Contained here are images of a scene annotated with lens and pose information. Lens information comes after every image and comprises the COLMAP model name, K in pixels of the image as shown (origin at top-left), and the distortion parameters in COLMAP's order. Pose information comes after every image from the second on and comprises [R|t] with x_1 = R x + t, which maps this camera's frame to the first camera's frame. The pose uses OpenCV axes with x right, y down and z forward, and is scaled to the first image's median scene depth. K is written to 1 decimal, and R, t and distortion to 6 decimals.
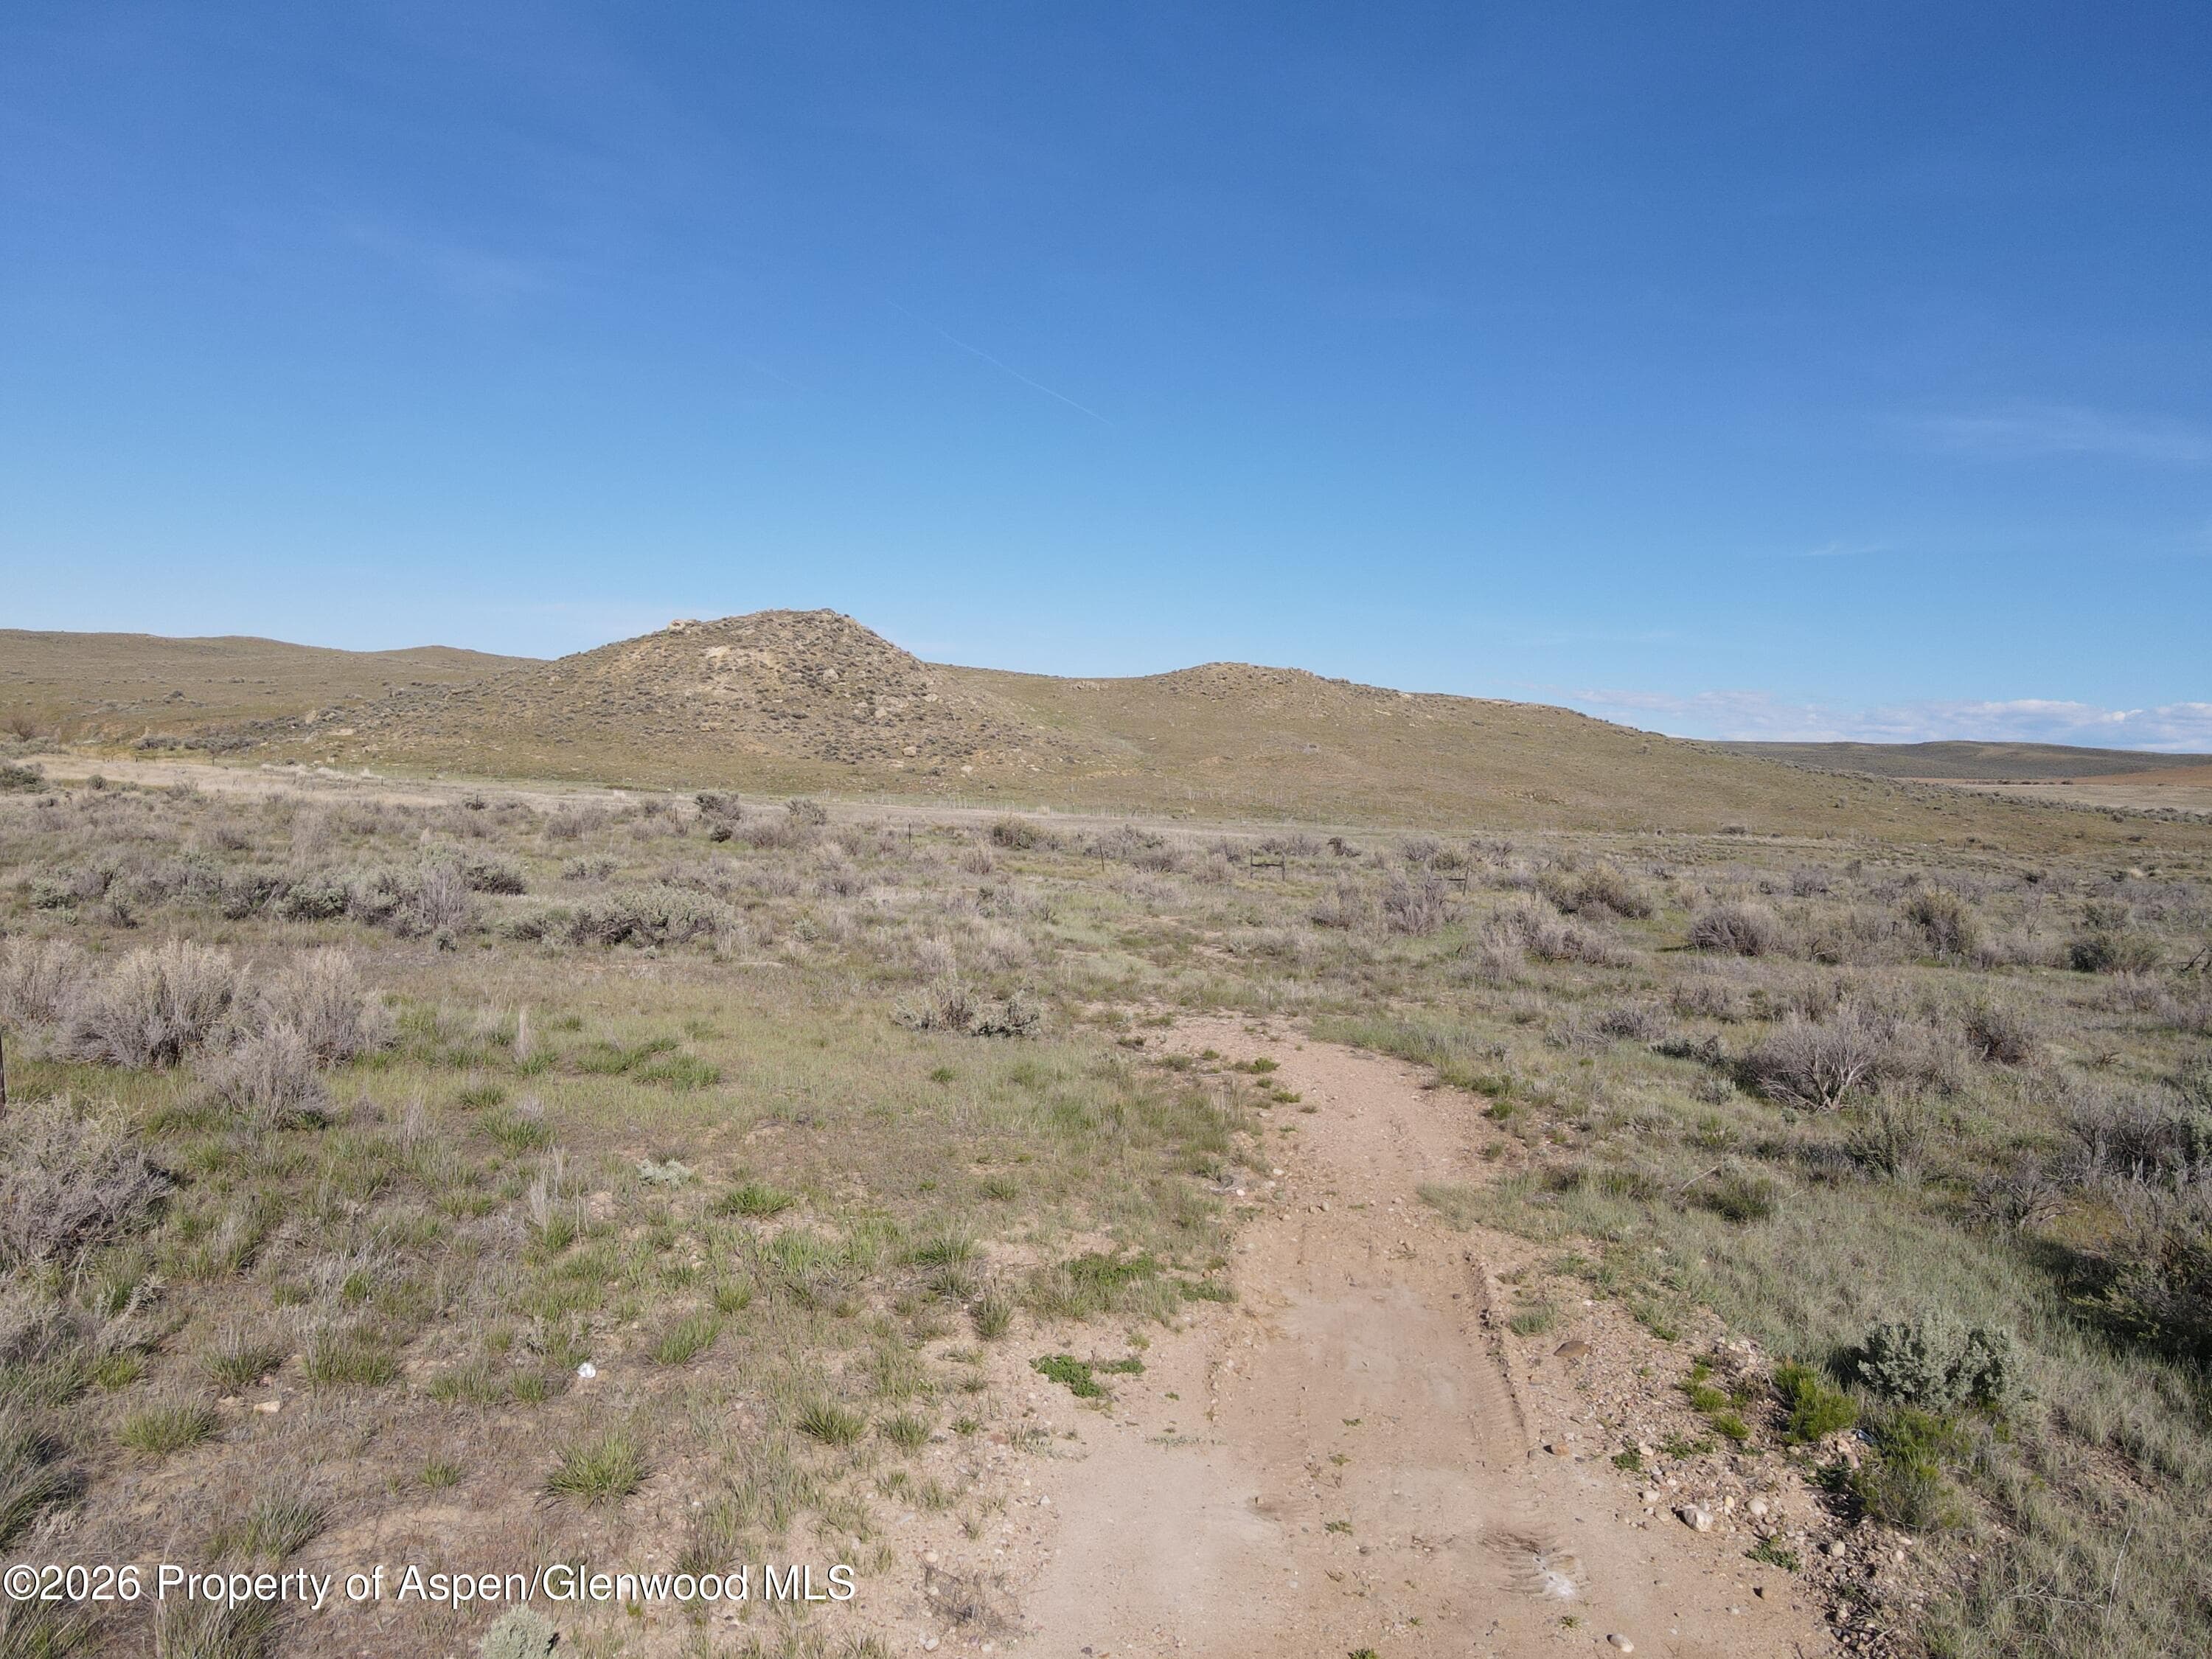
lens RADIAL K [[1621.5, 0, 1091.8], [0, 1621.5, 831.5], [0, 0, 1]] dist [-0.000812, 0.031192]
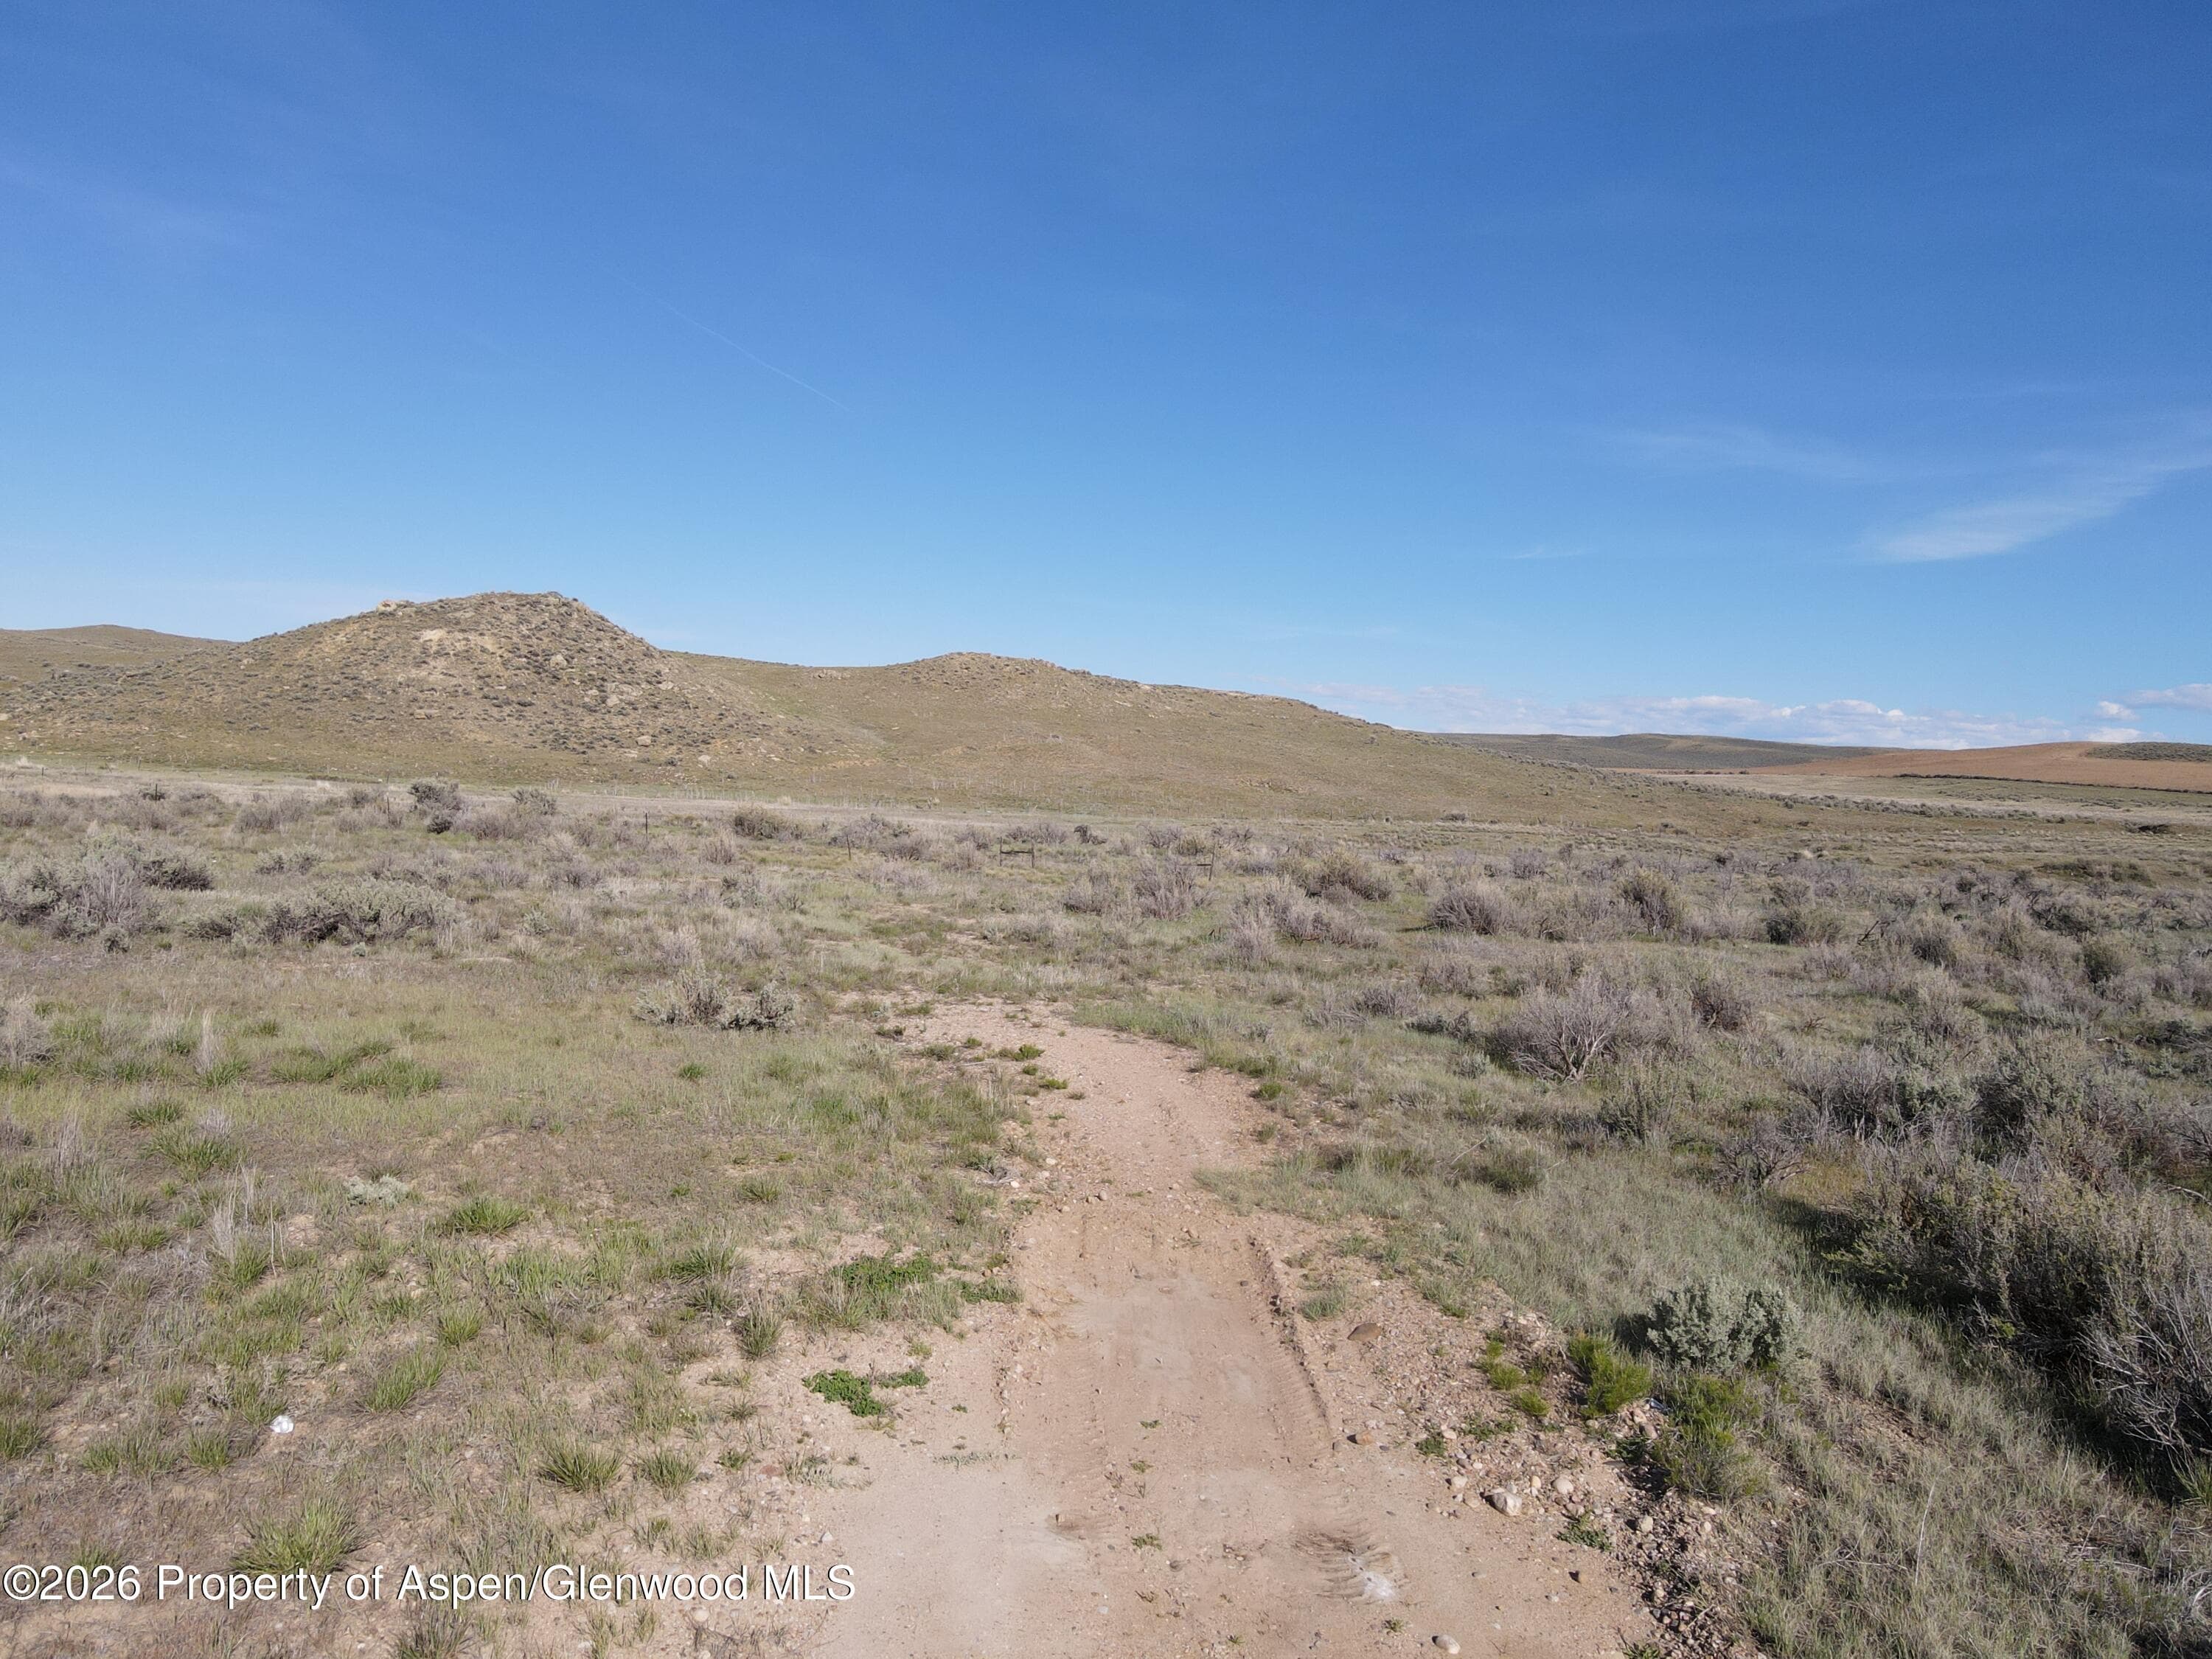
lens RADIAL K [[1612.4, 0, 1100.3], [0, 1612.4, 823.3], [0, 0, 1]] dist [0.010836, 0.021031]
pose [[0.986567, -0.004738, 0.163290, -0.005822], [0.004669, 0.999989, 0.000803, 0.003539], [-0.163292, -0.000030, 0.986578, 0.020920]]
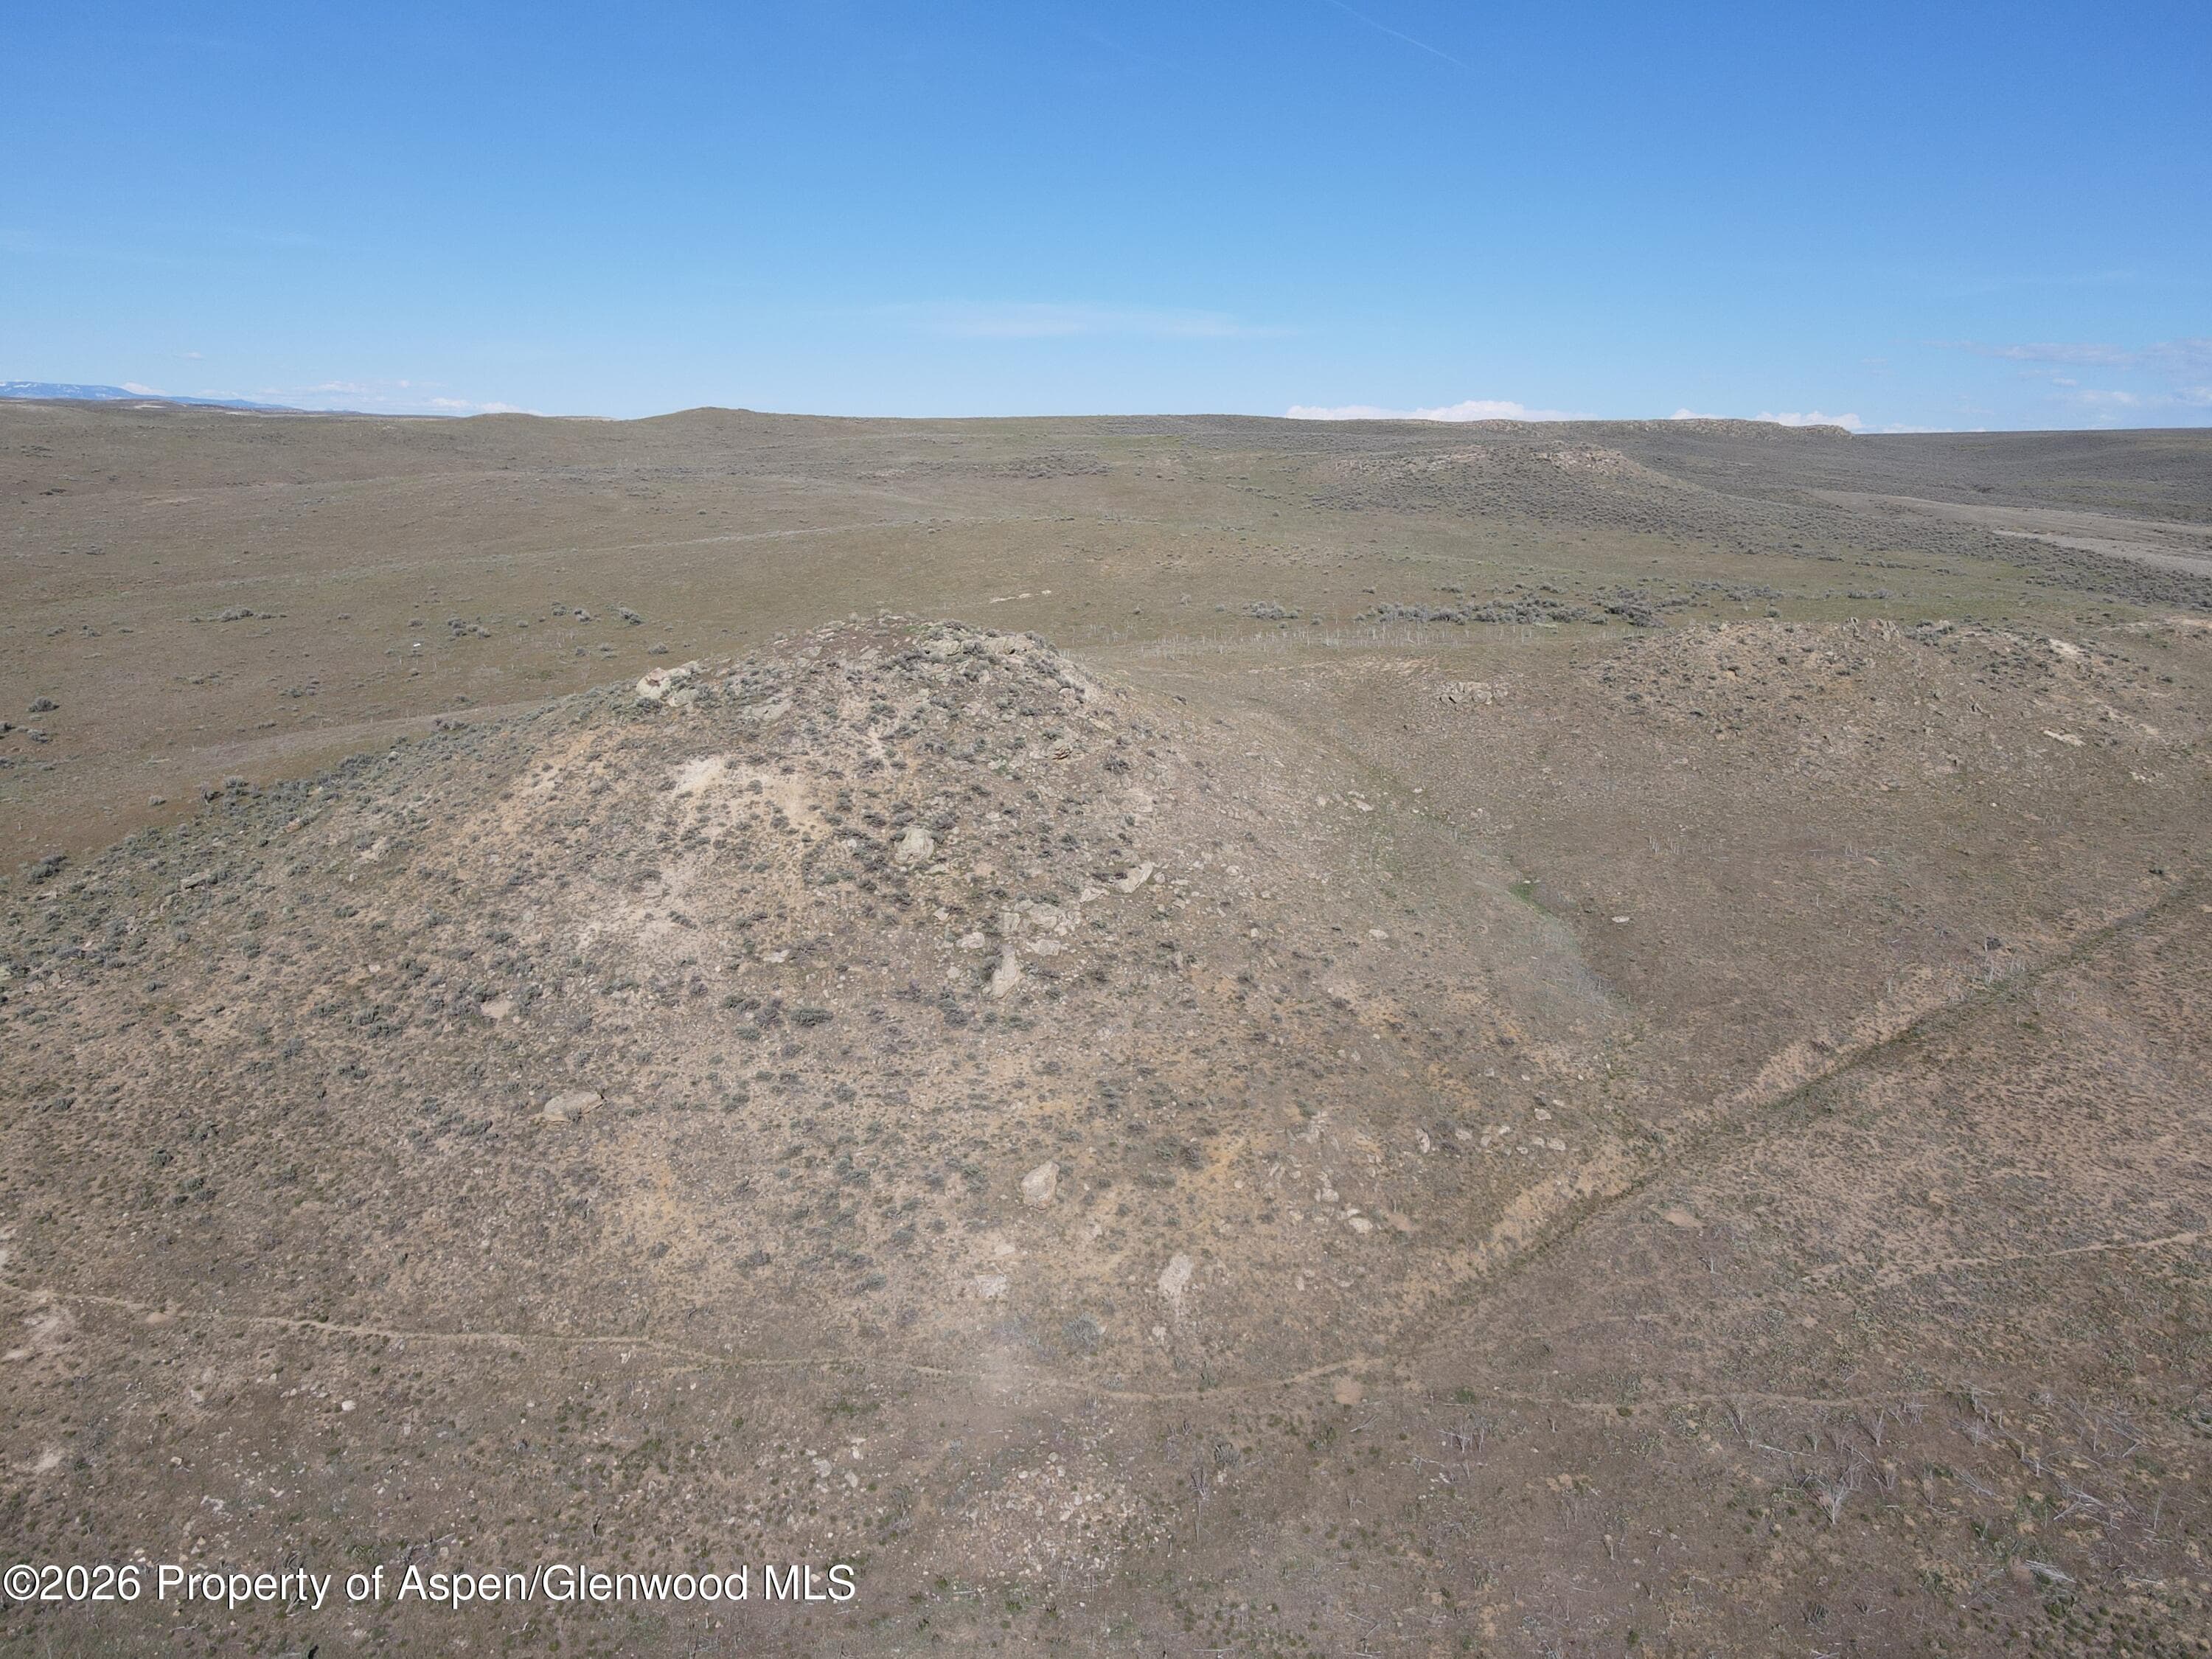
lens RADIAL K [[1621.5, 0, 1091.8], [0, 1621.5, 831.5], [0, 0, 1]] dist [-0.000812, 0.031192]
pose [[0.978947, 0.015977, -0.203487, -0.139623], [0.021611, 0.983215, 0.181166, -1.410930], [0.202966, -0.181749, 0.962171, 4.363410]]
